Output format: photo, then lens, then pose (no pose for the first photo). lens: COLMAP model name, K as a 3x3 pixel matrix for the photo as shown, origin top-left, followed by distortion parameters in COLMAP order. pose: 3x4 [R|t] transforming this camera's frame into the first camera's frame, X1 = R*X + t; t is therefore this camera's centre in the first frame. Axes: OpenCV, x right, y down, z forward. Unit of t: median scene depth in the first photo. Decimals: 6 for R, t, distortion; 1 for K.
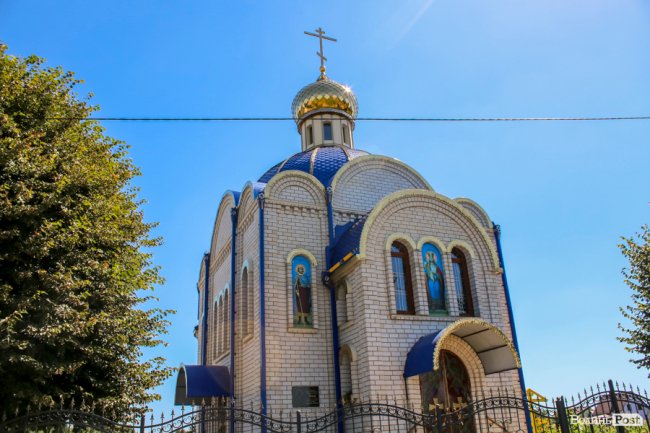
lens RADIAL K [[569.1, 0, 325.0], [0, 569.1, 216.5], [0, 0, 1]] dist [-0.110168, 0.004893]
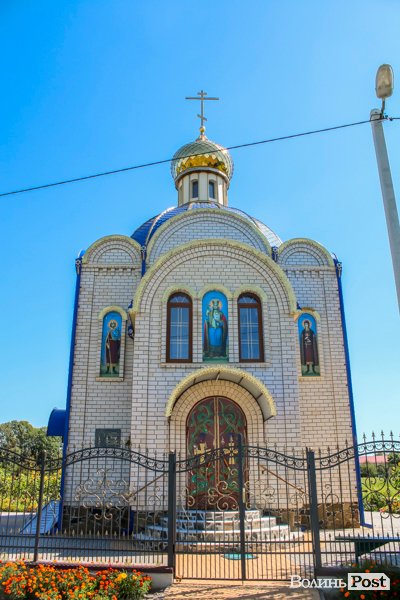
lens RADIAL K [[525.3, 0, 200.0], [0, 525.3, 300.0], [0, 0, 1]] dist [-0.110168, 0.004893]
pose [[0.919087, -0.081494, -0.385536, 0.516488], [0.105024, 0.993651, 0.040333, 0.022577], [0.379802, -0.077561, 0.921811, 0.127035]]
